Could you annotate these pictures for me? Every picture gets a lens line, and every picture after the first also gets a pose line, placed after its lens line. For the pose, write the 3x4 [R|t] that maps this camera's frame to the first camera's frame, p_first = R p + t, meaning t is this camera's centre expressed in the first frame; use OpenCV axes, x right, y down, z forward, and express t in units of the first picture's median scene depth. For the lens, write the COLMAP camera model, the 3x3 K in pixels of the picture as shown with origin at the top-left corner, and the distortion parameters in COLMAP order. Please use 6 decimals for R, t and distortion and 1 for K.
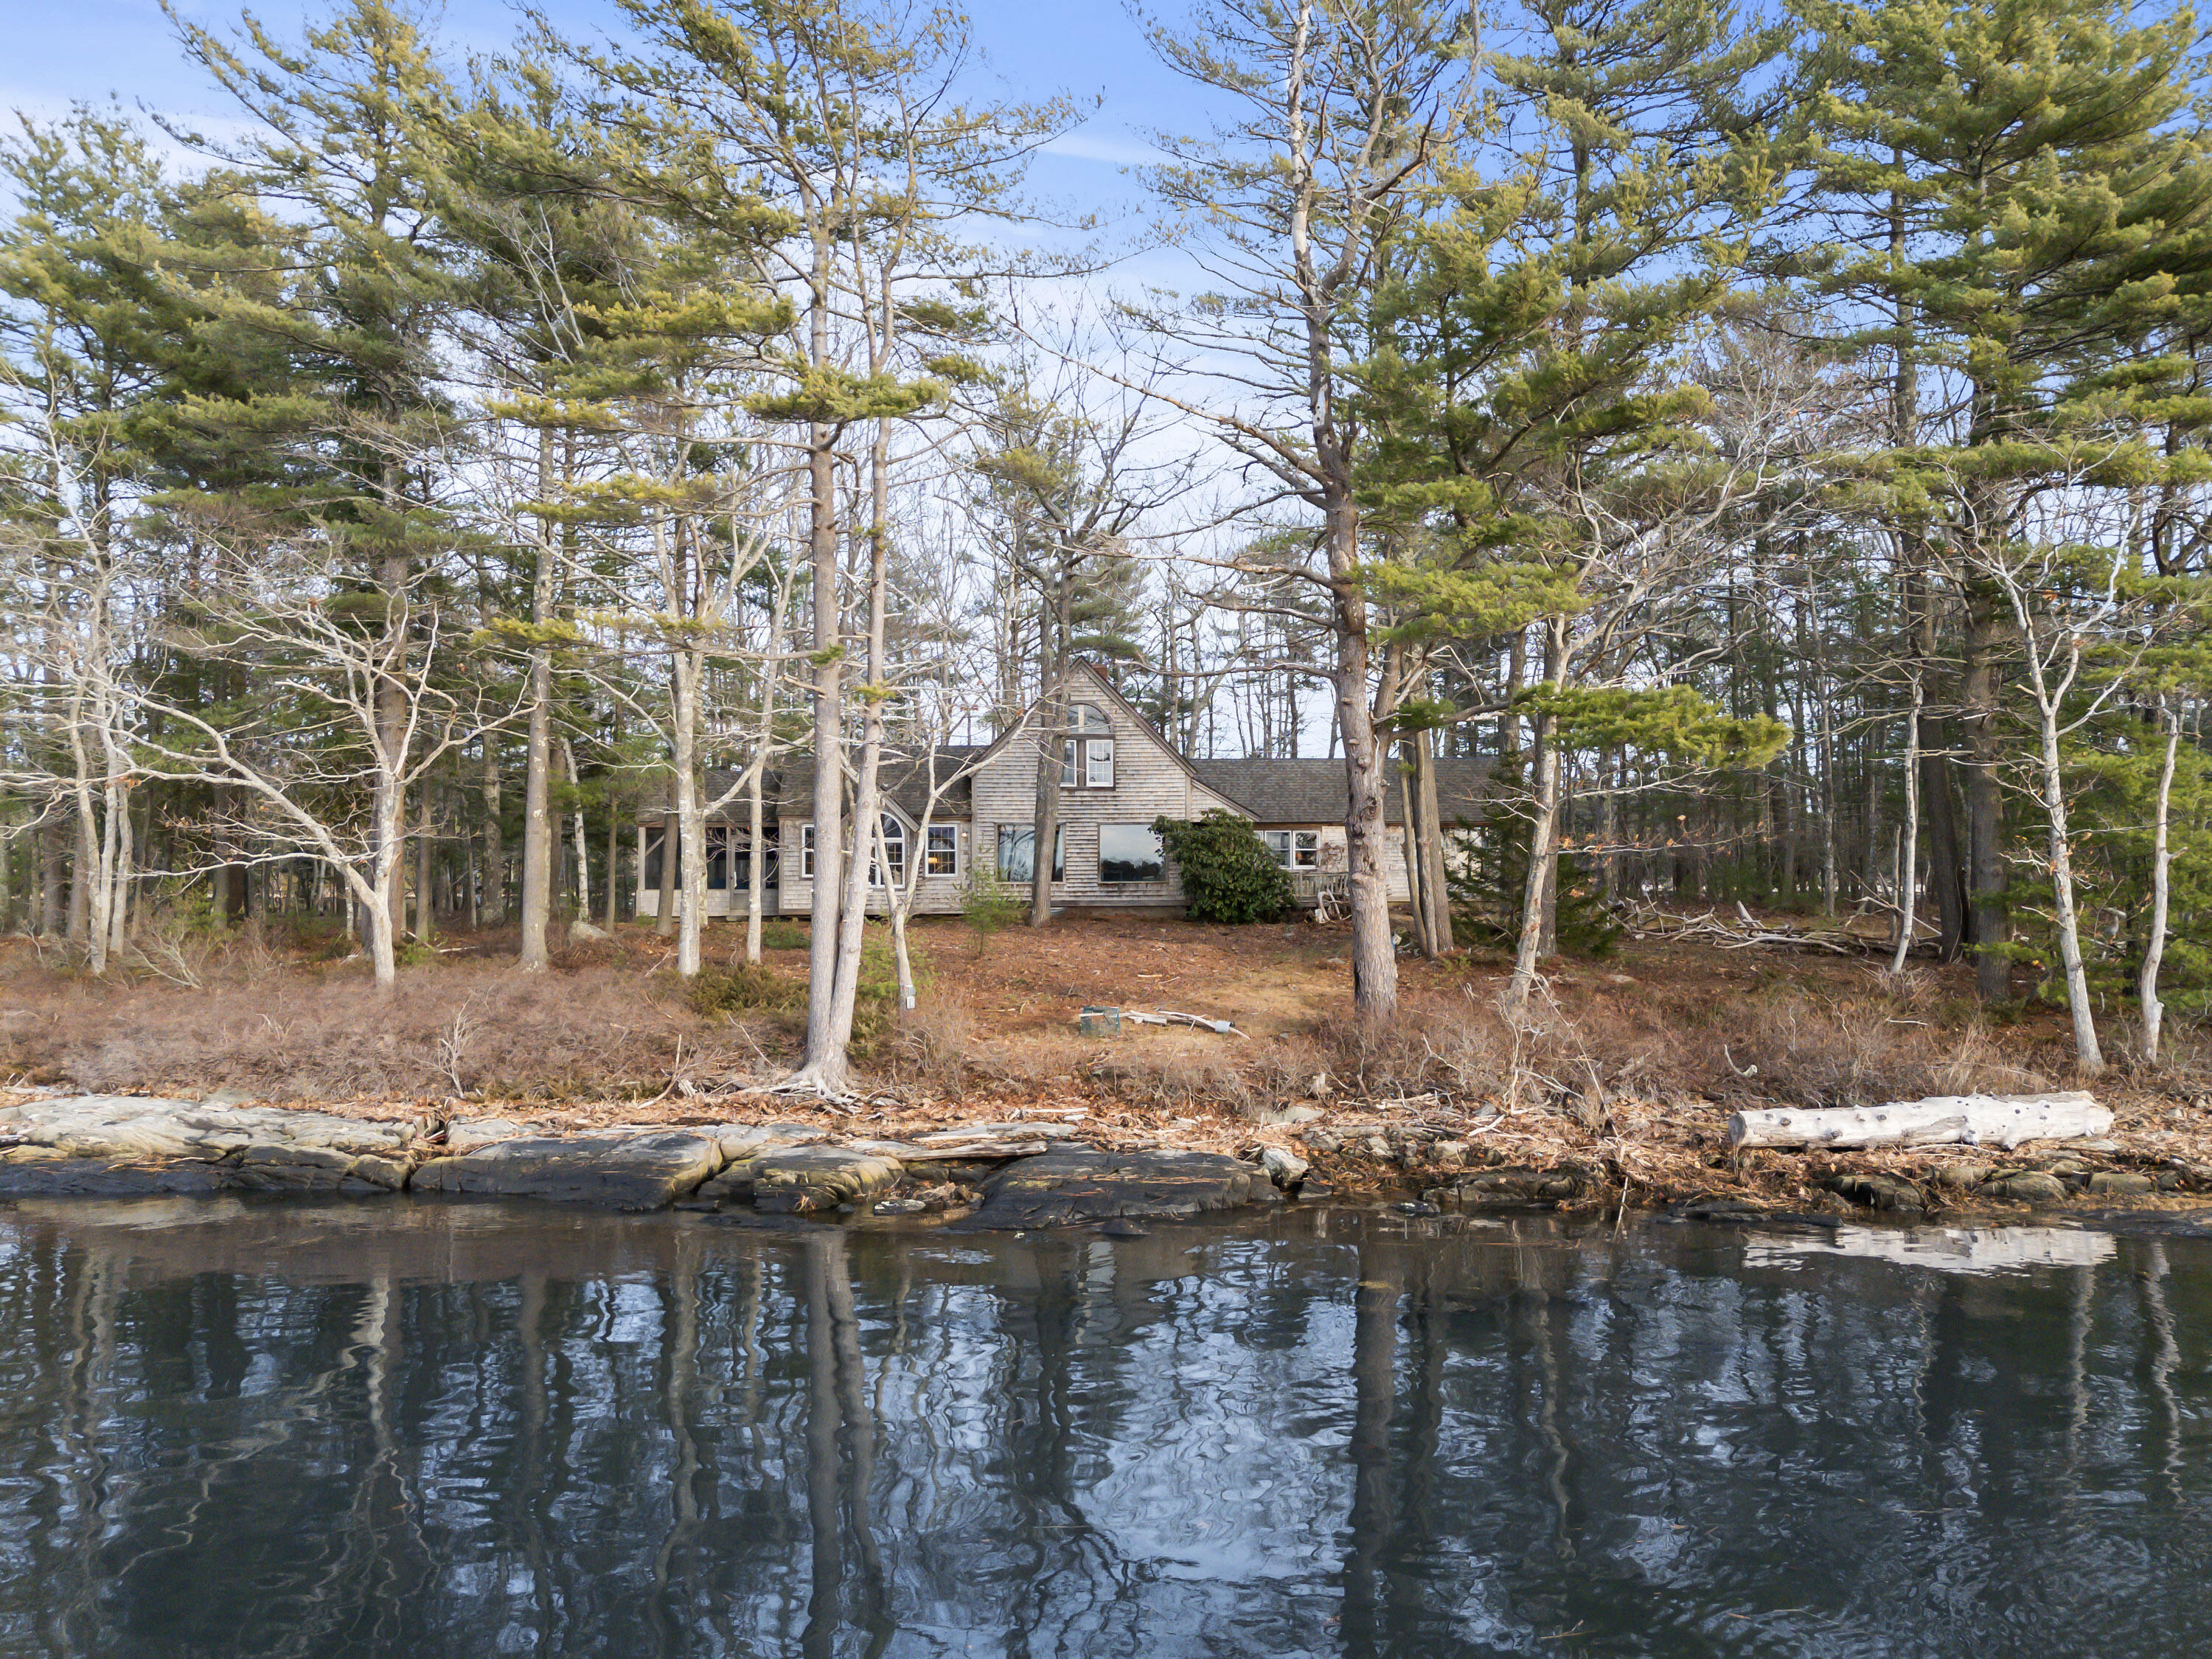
lens RADIAL K [[1570.4, 0, 1106.0], [0, 1570.4, 829.5], [0, 0, 1]] dist [0.060526, -0.000829]
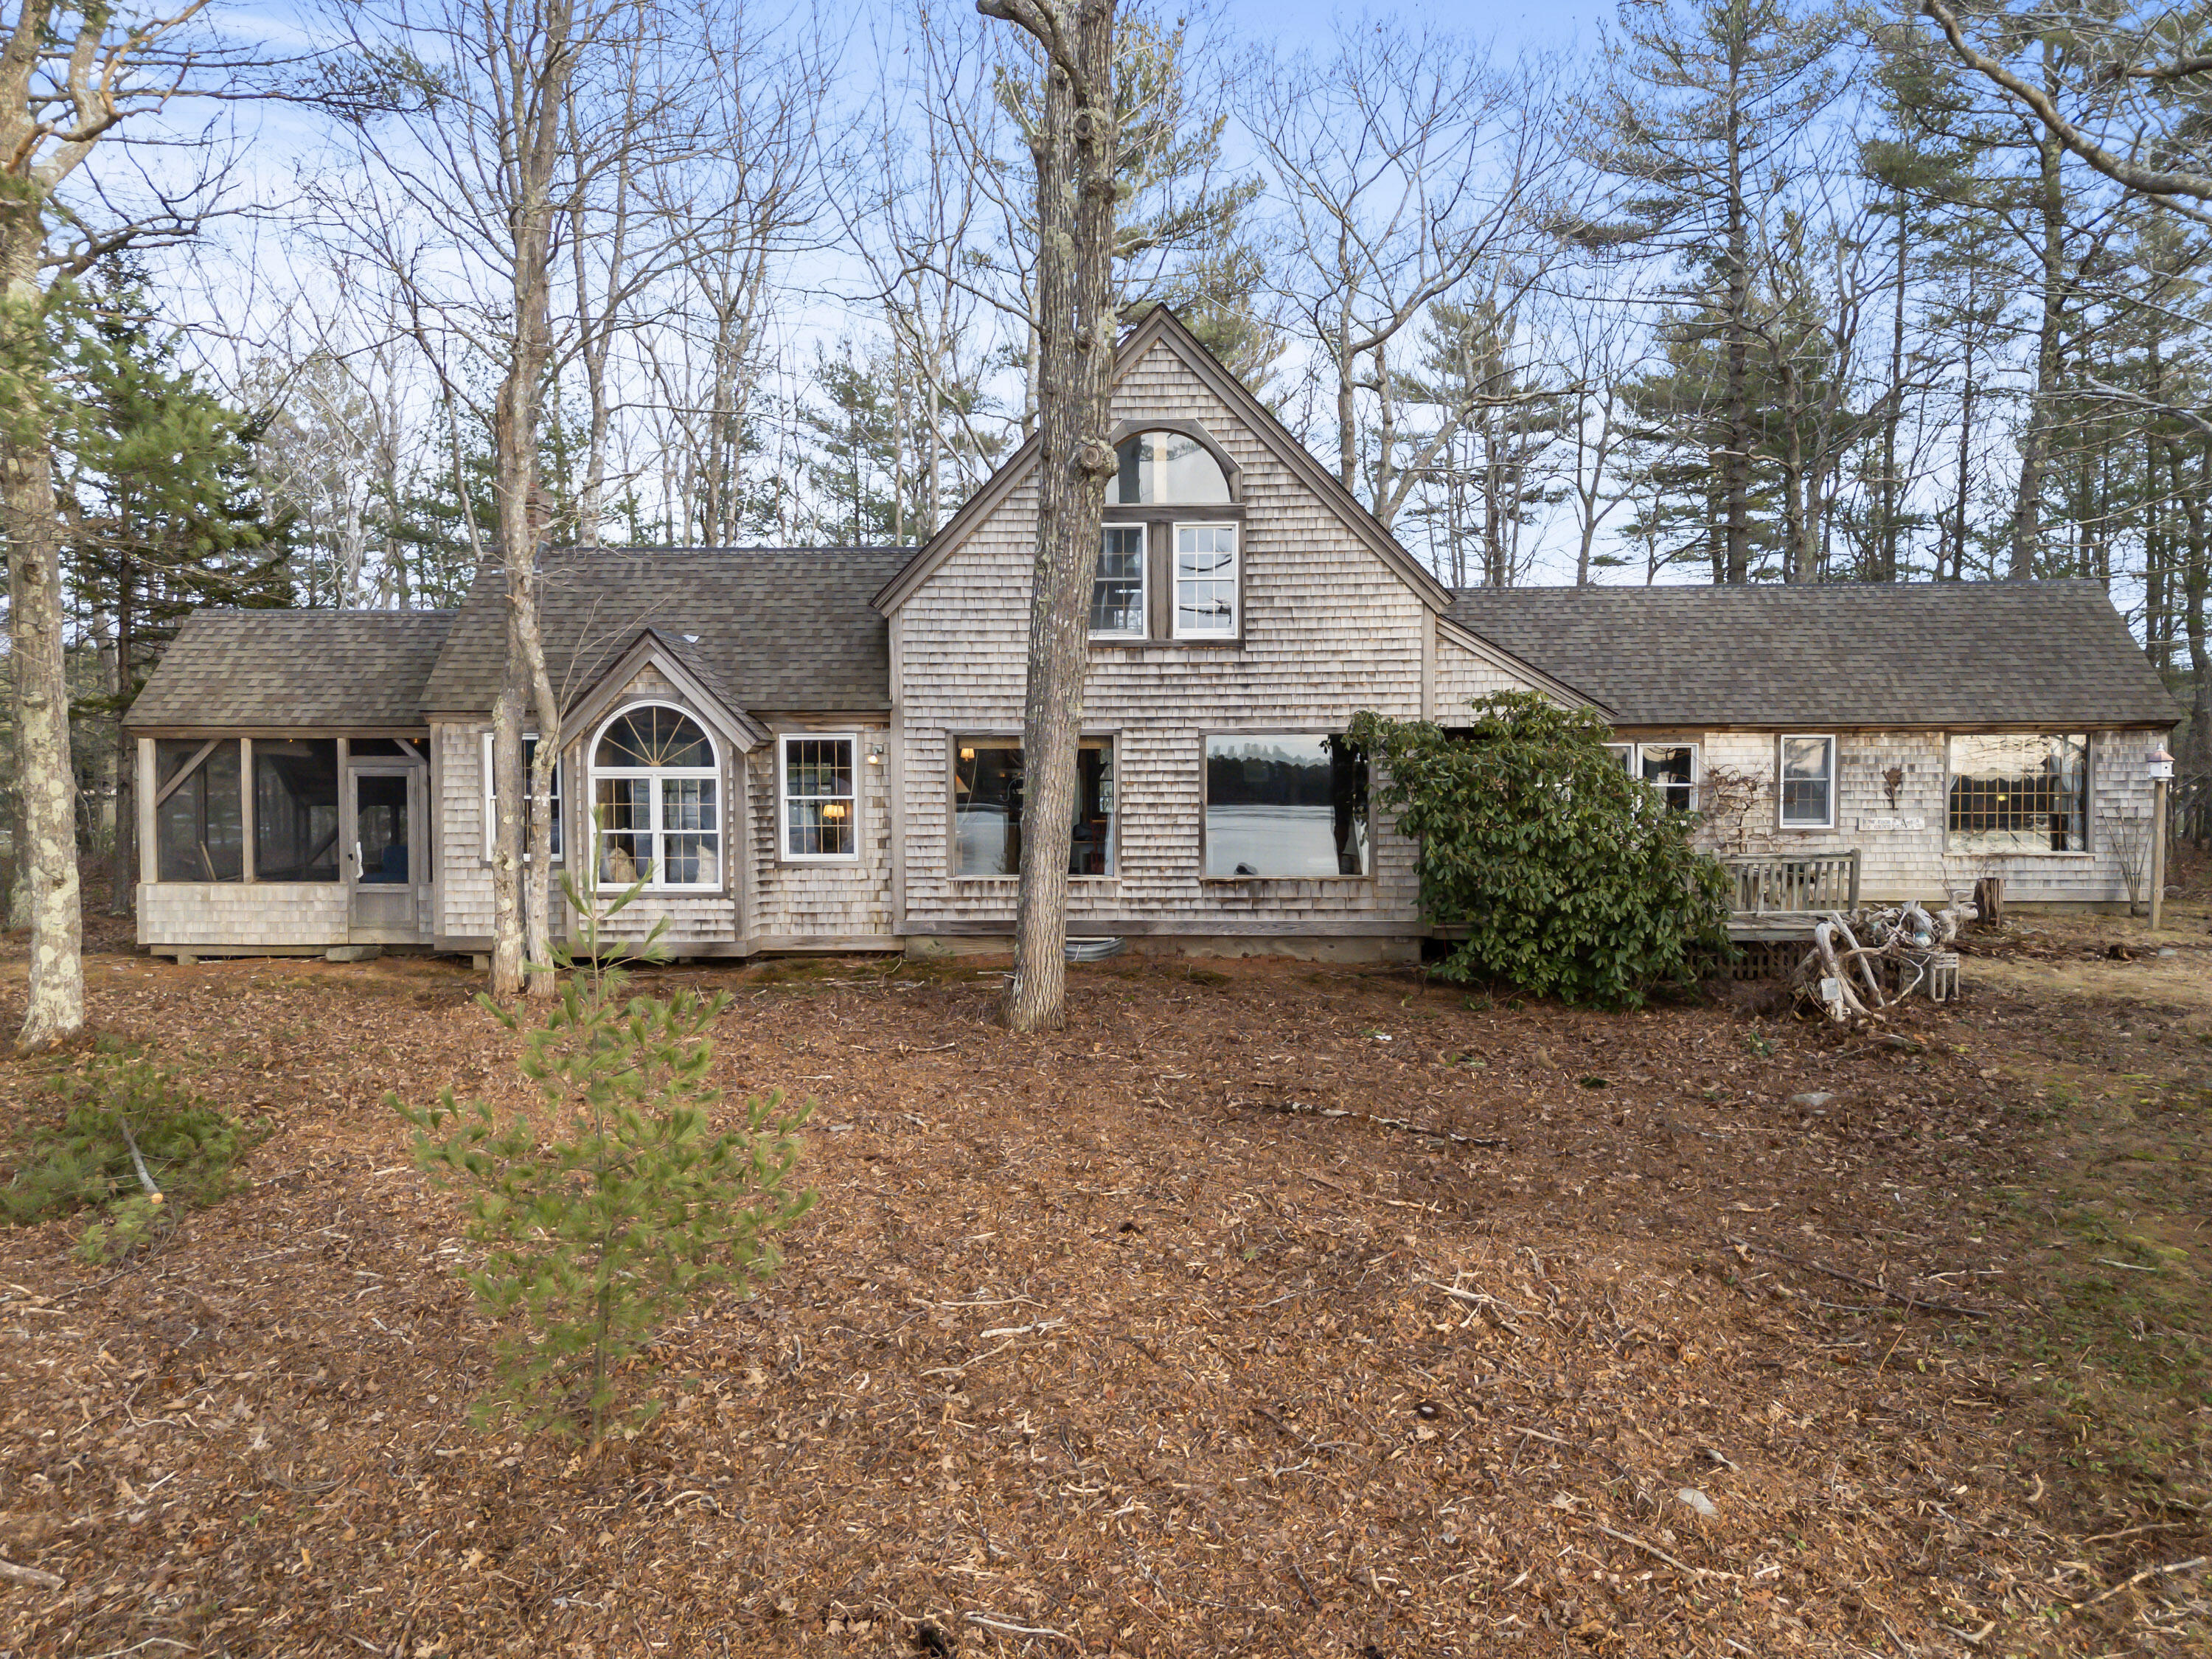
lens RADIAL K [[1570.4, 0, 1106.0], [0, 1570.4, 829.5], [0, 0, 1]] dist [0.060526, -0.000829]
pose [[0.997618, 0.004063, -0.068855, -0.001567], [0.000663, 0.997653, 0.068471, -0.006324], [0.068972, -0.068354, 0.995274, 0.596780]]
